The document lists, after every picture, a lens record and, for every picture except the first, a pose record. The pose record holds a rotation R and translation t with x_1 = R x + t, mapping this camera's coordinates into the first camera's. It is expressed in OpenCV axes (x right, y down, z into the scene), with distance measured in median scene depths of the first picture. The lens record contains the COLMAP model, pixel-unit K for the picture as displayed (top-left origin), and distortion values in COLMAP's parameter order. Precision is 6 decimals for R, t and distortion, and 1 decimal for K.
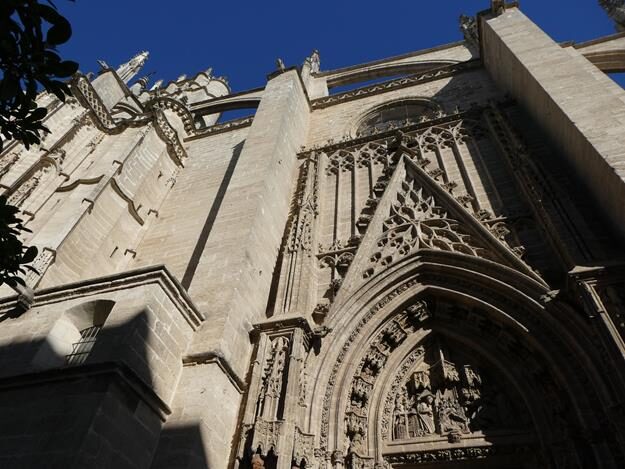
lens RADIAL K [[447.9, 0, 312.3], [0, 447.9, 233.3], [0, 0, 1]] dist [-0.002453, 0.000456]
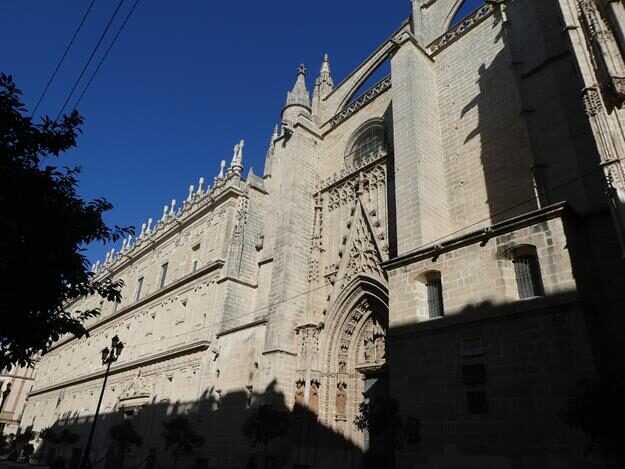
lens RADIAL K [[447.9, 0, 313.5], [0, 447.9, 234.9], [0, 0, 1]] dist [-0.002453, 0.000456]
pose [[0.864692, -0.243005, -0.439610, 1.005990], [0.383601, 0.884478, 0.265610, -0.741880], [0.324281, -0.398306, 0.858018, -0.733592]]
